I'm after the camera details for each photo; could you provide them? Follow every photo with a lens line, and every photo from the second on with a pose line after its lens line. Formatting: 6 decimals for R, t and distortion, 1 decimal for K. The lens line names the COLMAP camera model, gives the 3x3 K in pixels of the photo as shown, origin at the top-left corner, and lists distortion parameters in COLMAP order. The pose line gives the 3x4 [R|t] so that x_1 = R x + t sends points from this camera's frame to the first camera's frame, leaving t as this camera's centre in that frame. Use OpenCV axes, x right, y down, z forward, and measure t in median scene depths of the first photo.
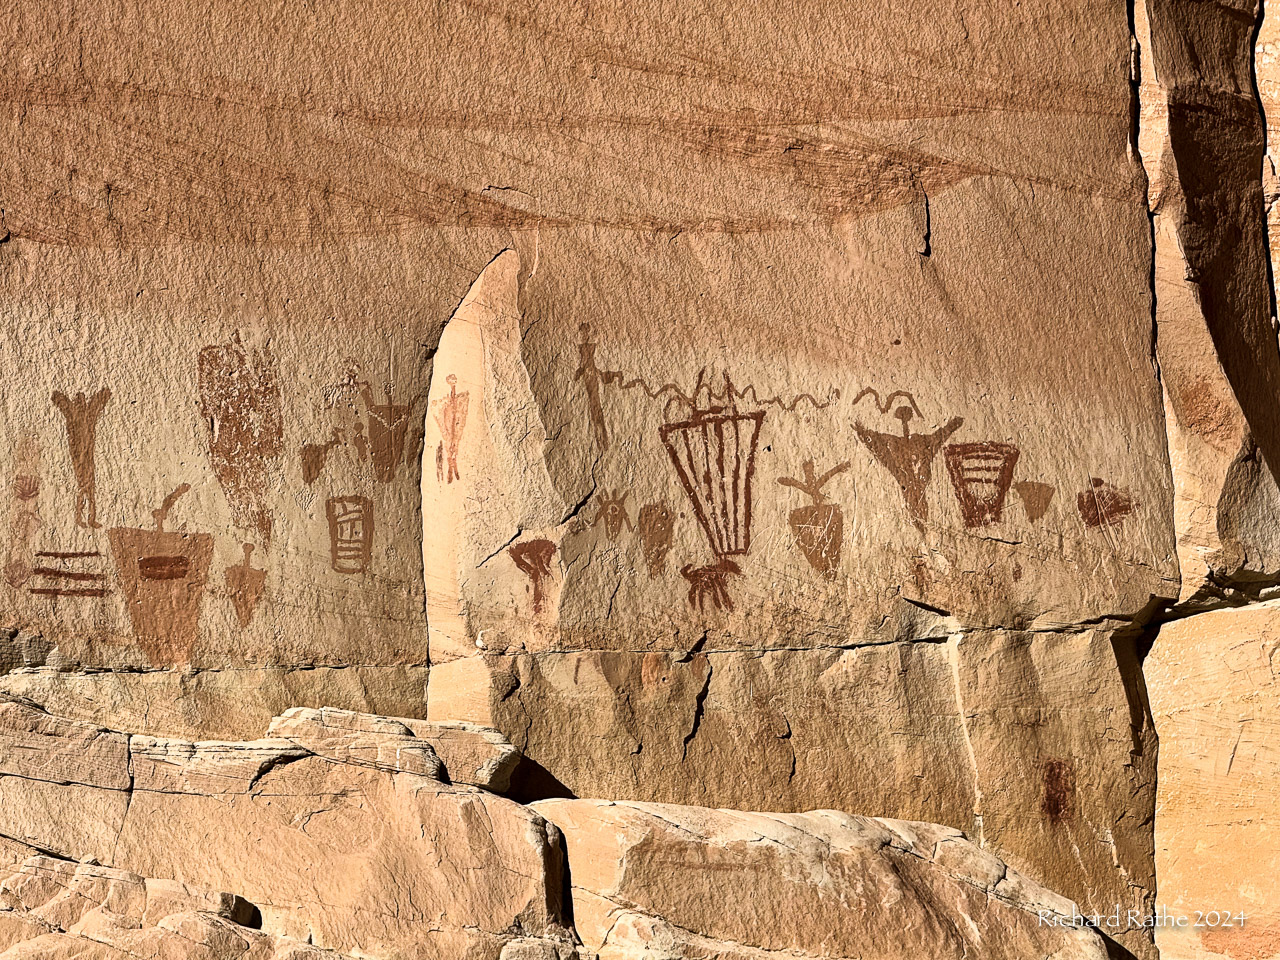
lens RADIAL K [[4658.5, 0, 598.3], [0, 4658.5, 474.3], [0, 0, 1]] dist [0.271053, 0.000000]
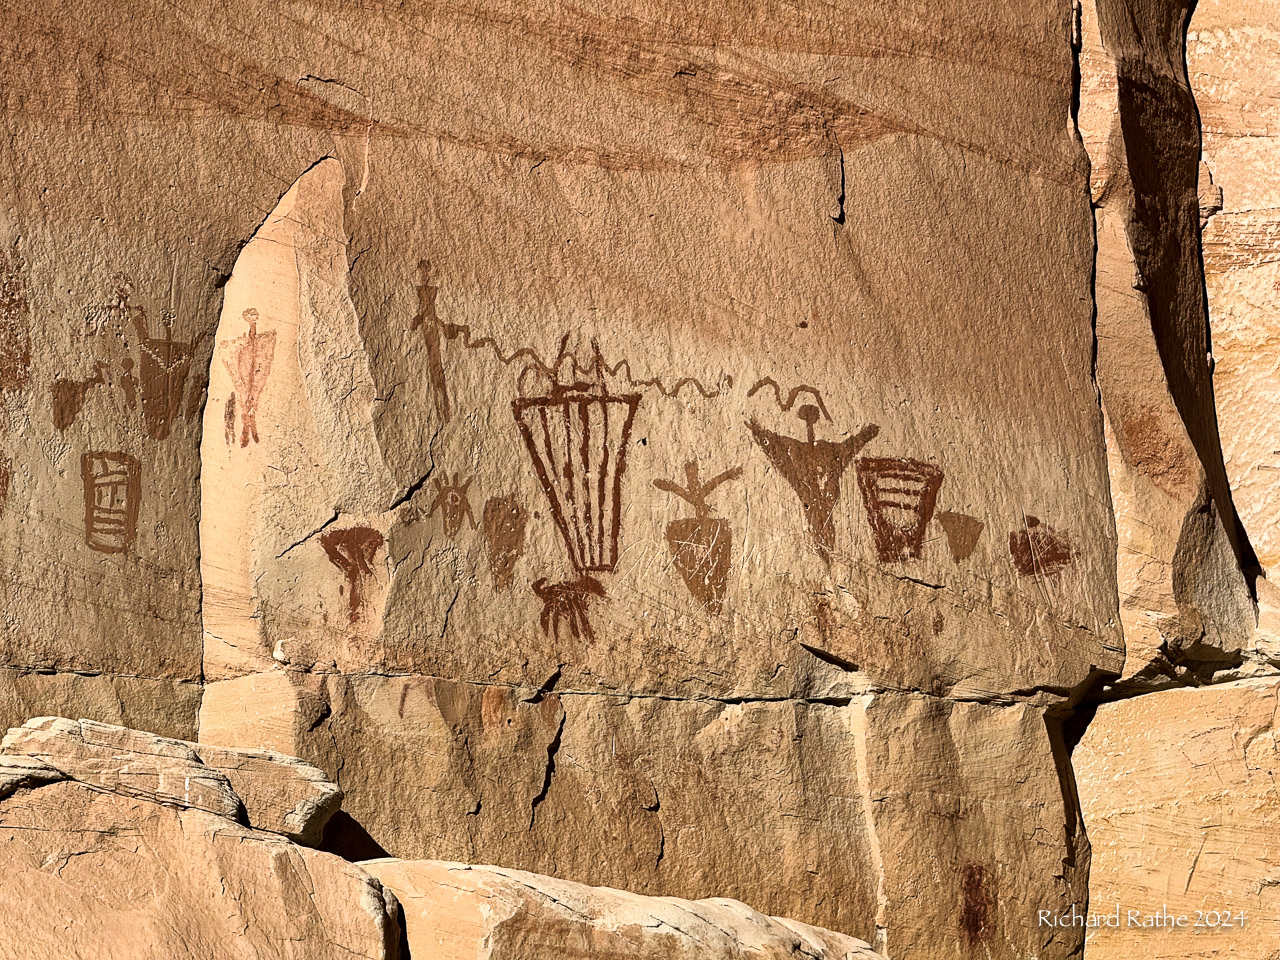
lens RADIAL K [[4658.5, 0, 640.1], [0, 4658.5, 452.0], [0, 0, 1]] dist [0.271053, 0.000000]
pose [[0.963051, 0.087668, 0.254649, -0.162803], [-0.059478, 0.991423, -0.116377, 0.087142], [-0.262667, 0.096931, 0.960005, 0.250831]]
